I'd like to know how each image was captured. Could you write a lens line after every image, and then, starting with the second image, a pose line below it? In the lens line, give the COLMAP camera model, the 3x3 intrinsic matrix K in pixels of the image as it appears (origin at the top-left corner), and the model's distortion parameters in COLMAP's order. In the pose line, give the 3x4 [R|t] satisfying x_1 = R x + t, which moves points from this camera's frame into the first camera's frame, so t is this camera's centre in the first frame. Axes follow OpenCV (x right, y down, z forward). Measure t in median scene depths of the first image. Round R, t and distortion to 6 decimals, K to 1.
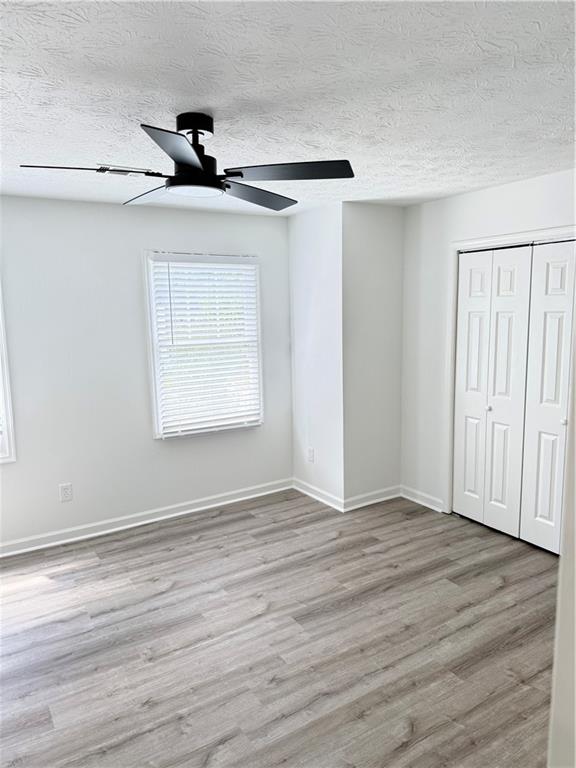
lens RADIAL K [[538.3, 0, 267.5], [0, 538.3, 384.6], [0, 0, 1]] dist [0.063231, -0.112921]
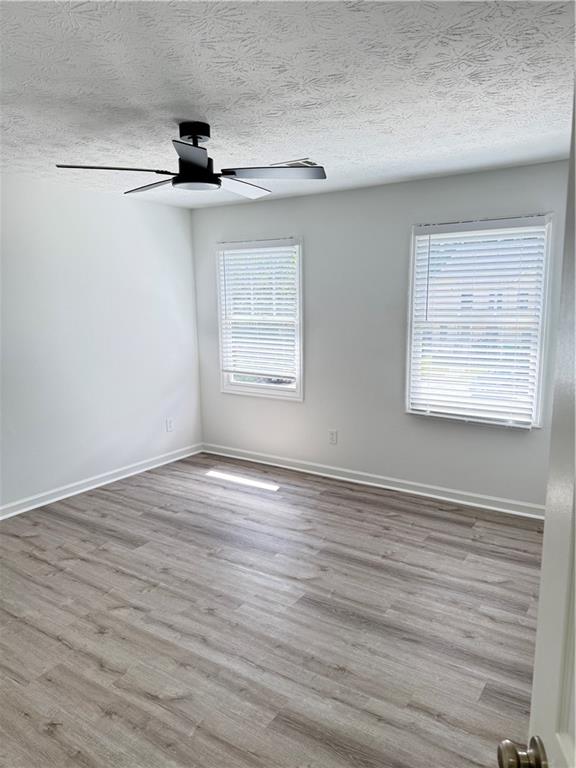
lens RADIAL K [[554.2, 0, 339.2], [0, 554.2, 387.0], [0, 0, 1]] dist [0.085965, -0.188281]
pose [[0.449248, 0.168714, -0.877332, 0.720119], [-0.138778, 0.983266, 0.118023, -0.058379], [0.882563, 0.068733, 0.465144, 0.442565]]
